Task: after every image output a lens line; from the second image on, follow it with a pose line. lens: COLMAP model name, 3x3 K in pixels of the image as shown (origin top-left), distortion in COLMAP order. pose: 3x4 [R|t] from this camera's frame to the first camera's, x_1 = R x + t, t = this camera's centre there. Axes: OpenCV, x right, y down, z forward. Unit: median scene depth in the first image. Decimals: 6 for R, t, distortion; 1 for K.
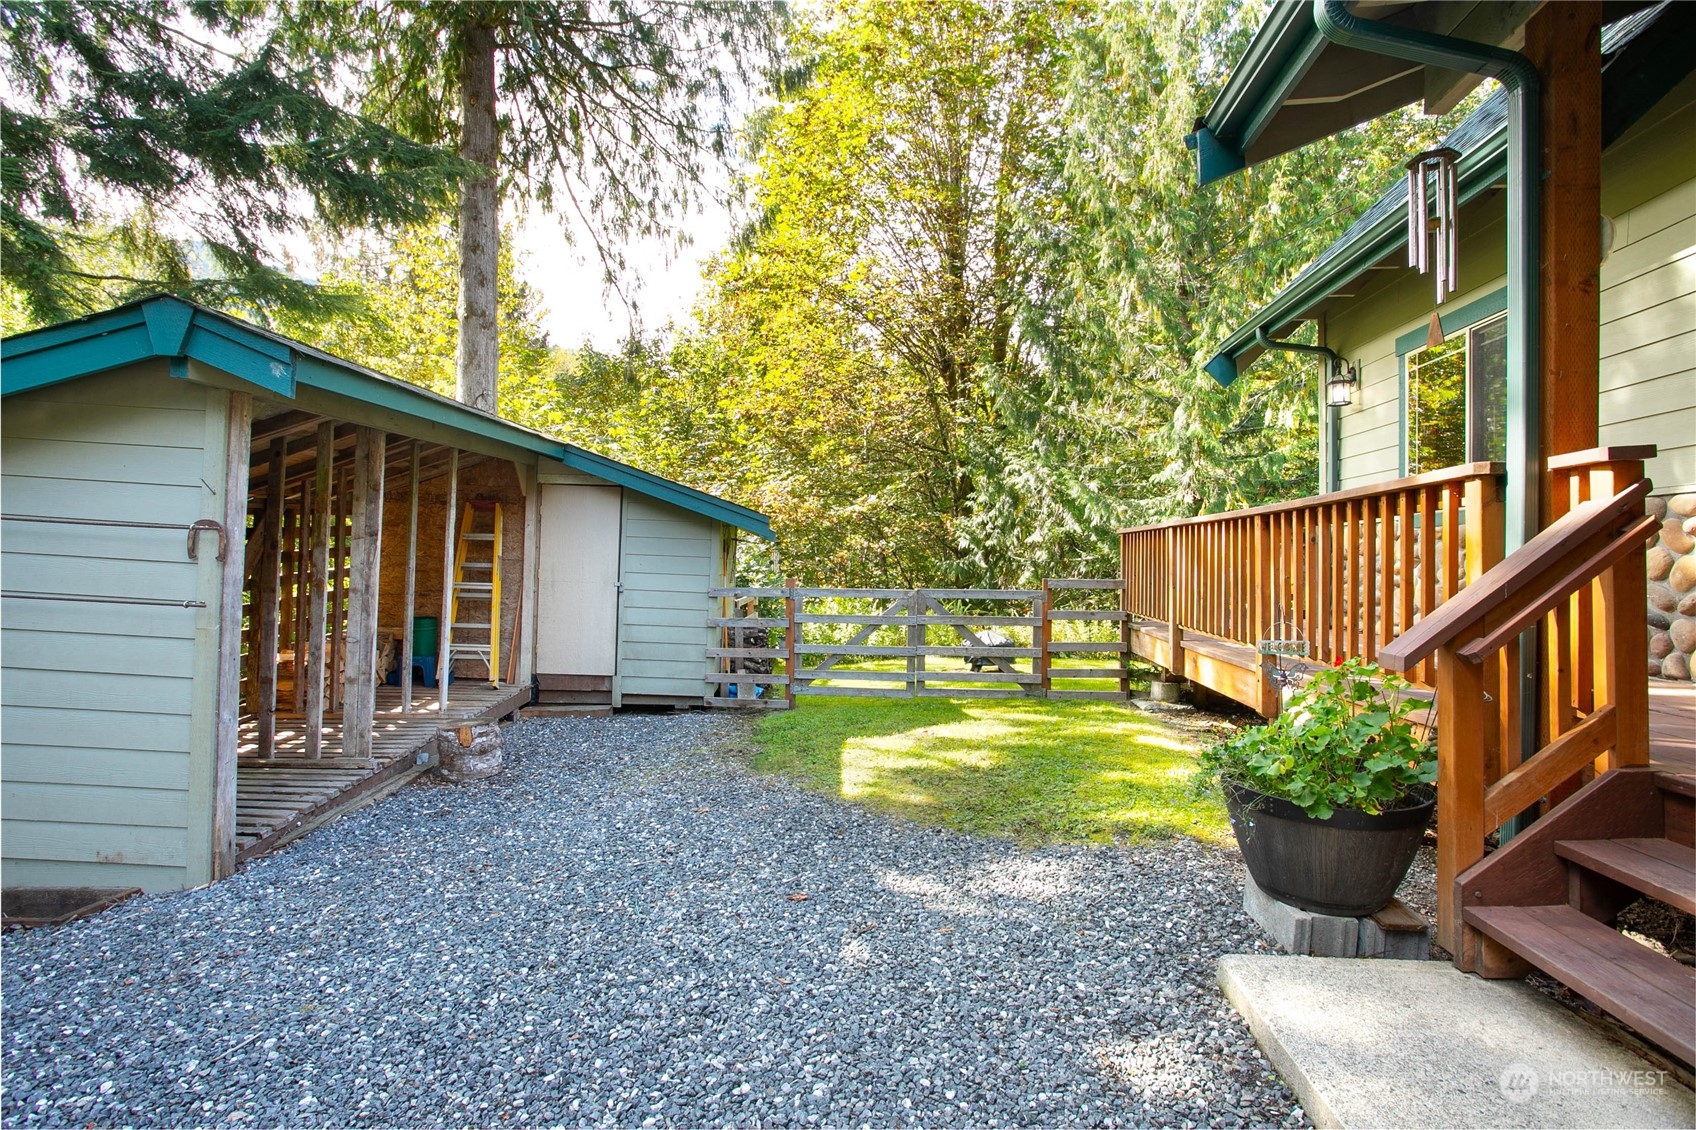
lens RADIAL K [[818.3, 0, 845.4], [0, 818.3, 577.5], [0, 0, 1]] dist [-0.072604, 0.022044]
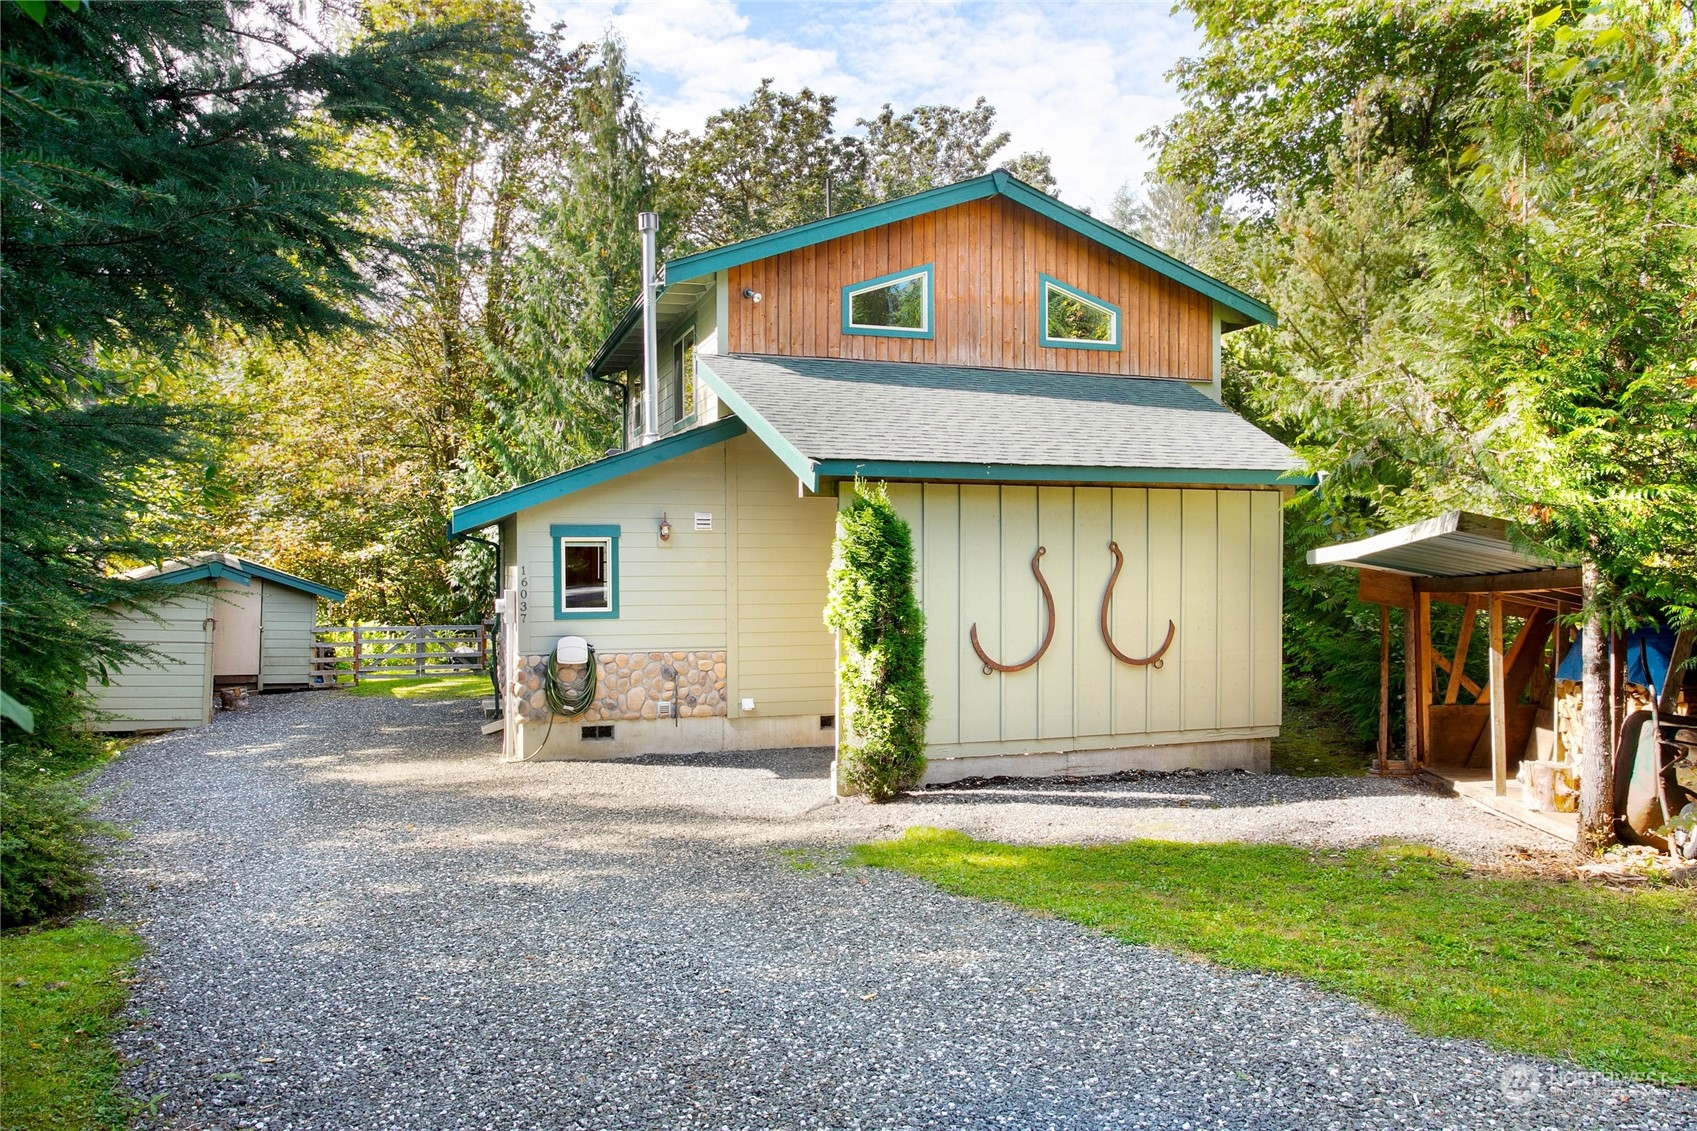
lens RADIAL K [[1190.2, 0, 848.2], [0, 1190.2, 602.6], [0, 0, 1]] dist [-0.034253, 0.000454]
pose [[0.902902, -0.015082, 0.429582, -0.118031], [0.006749, 0.999758, 0.020914, -0.053902], [-0.429794, -0.015984, 0.902785, -1.151201]]
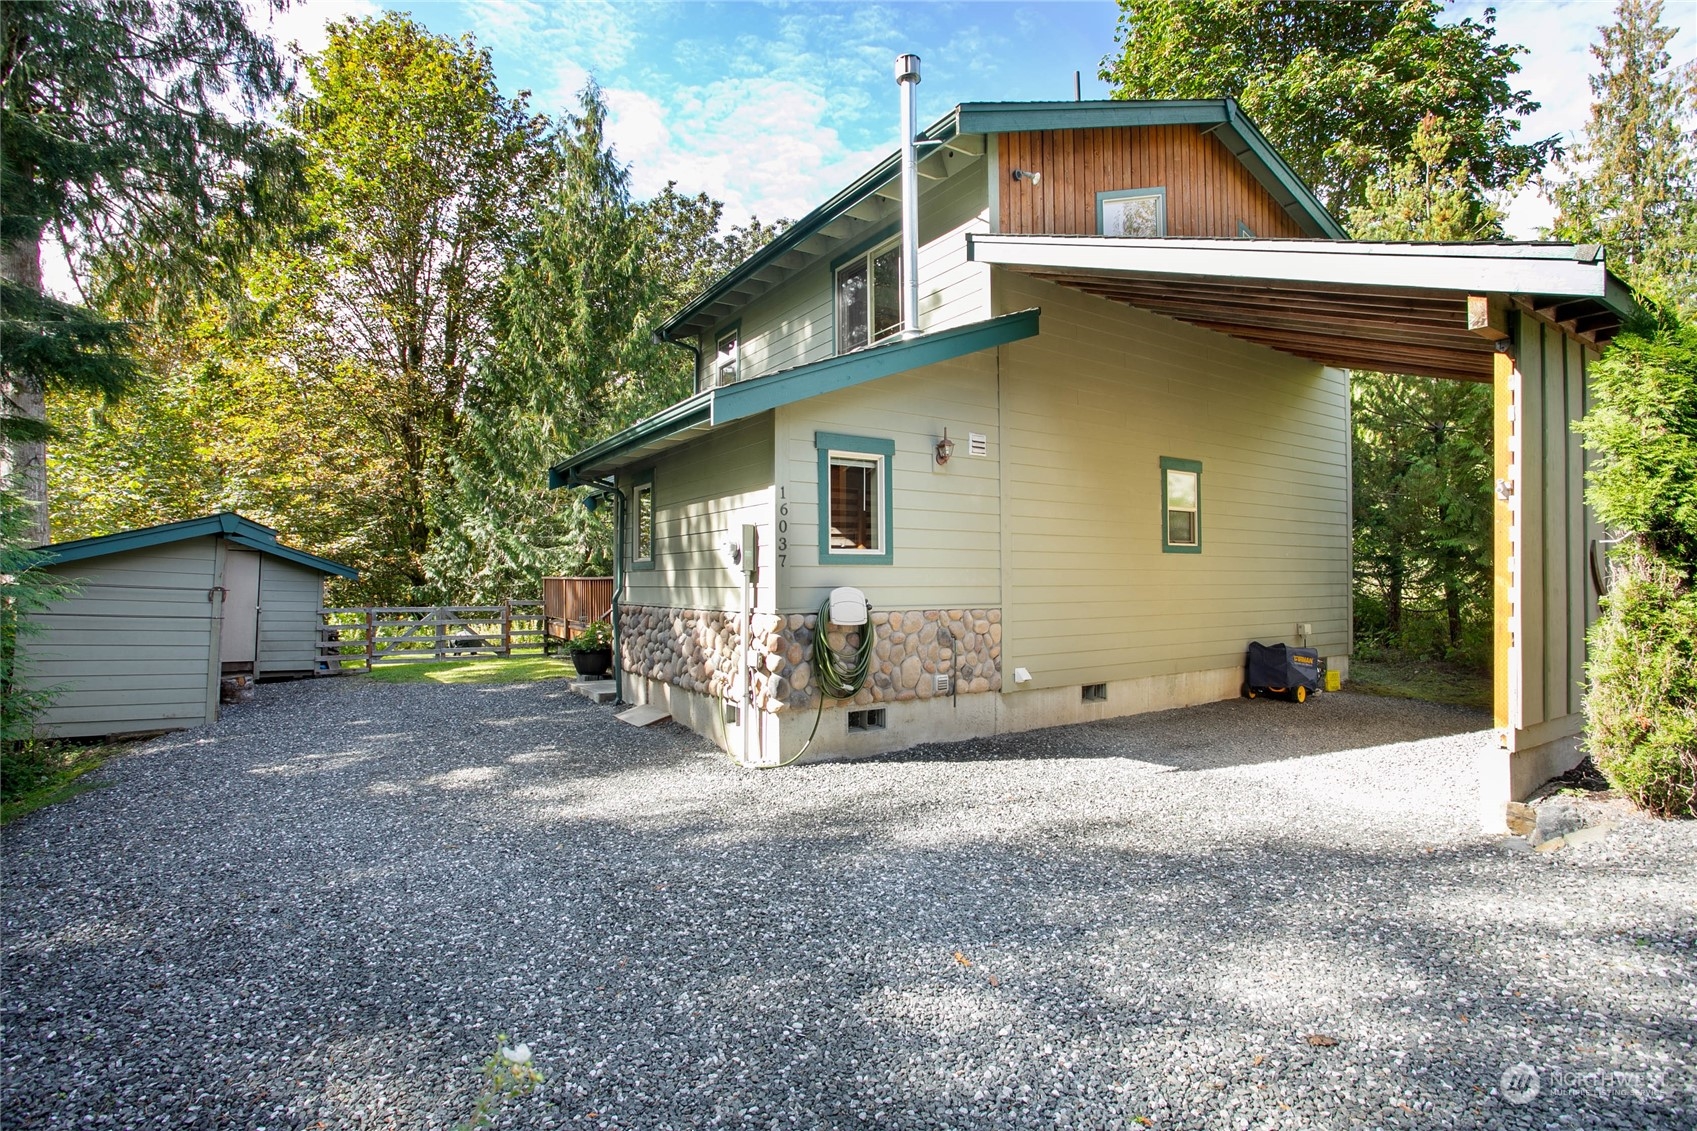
lens RADIAL K [[818.8, 0, 845.9], [0, 818.8, 578.0], [0, 0, 1]] dist [-0.072604, 0.022044]
pose [[0.772131, 0.000138, 0.635463, -0.204244], [0.011611, 0.999830, -0.014325, -0.008963], [-0.635357, 0.018439, 0.771998, -0.586272]]
